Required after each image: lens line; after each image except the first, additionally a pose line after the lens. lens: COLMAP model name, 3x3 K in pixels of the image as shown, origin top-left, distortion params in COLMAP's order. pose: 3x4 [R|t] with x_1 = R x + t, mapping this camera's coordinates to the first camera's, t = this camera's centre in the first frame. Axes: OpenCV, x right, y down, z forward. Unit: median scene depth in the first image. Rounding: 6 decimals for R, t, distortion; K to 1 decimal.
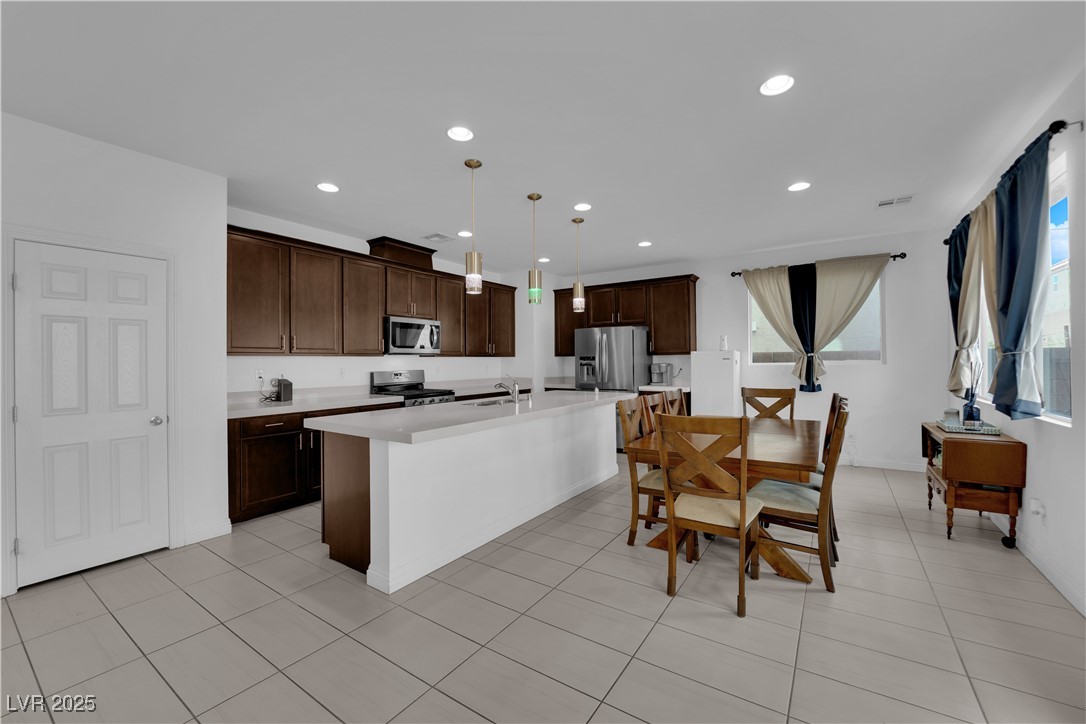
lens RADIAL K [[435.3, 0, 542.5], [0, 435.3, 359.8], [0, 0, 1]] dist [-0.011685, -0.003123]
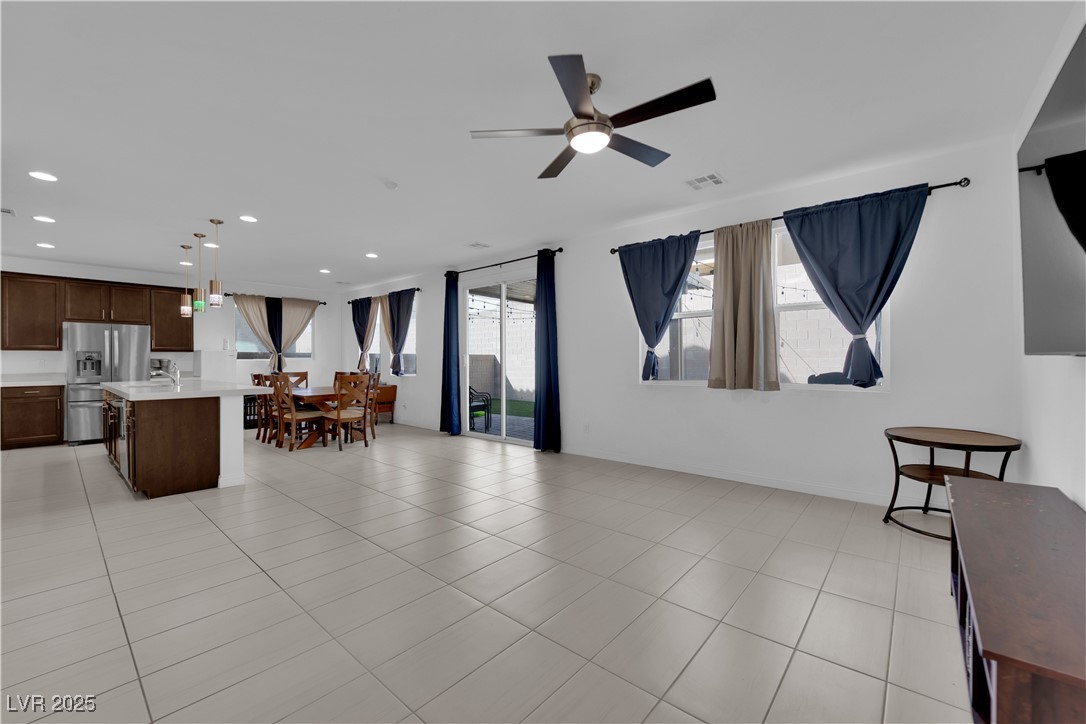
lens RADIAL K [[435.3, 0, 542.5], [0, 435.3, 359.8], [0, 0, 1]] dist [-0.011685, -0.003123]
pose [[0.122038, 0.010018, 0.992475, -0.885582], [0.001814, 0.999945, -0.010317, 0.028608], [-0.992524, 0.003059, 0.122013, -0.184040]]
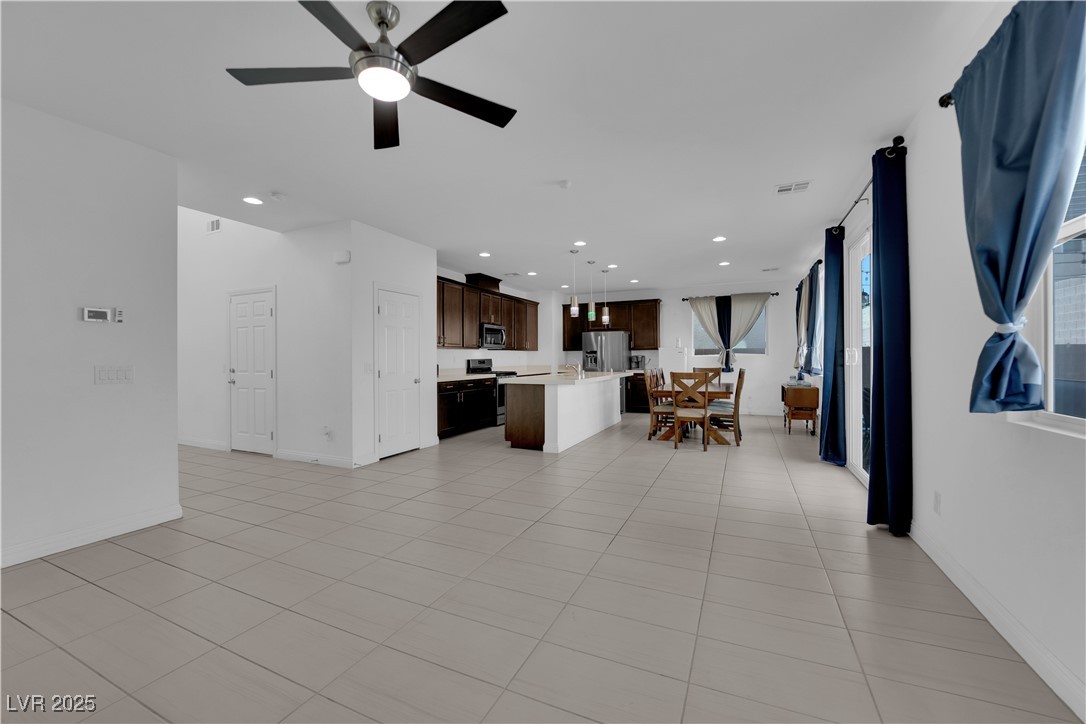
lens RADIAL K [[435.3, 0, 542.5], [0, 435.3, 359.8], [0, 0, 1]] dist [-0.011685, -0.003123]
pose [[0.987145, 0.002133, 0.159816, -0.363140], [-0.002848, 0.999987, 0.004244, 0.021082], [-0.159805, -0.004645, 0.987138, -0.552369]]
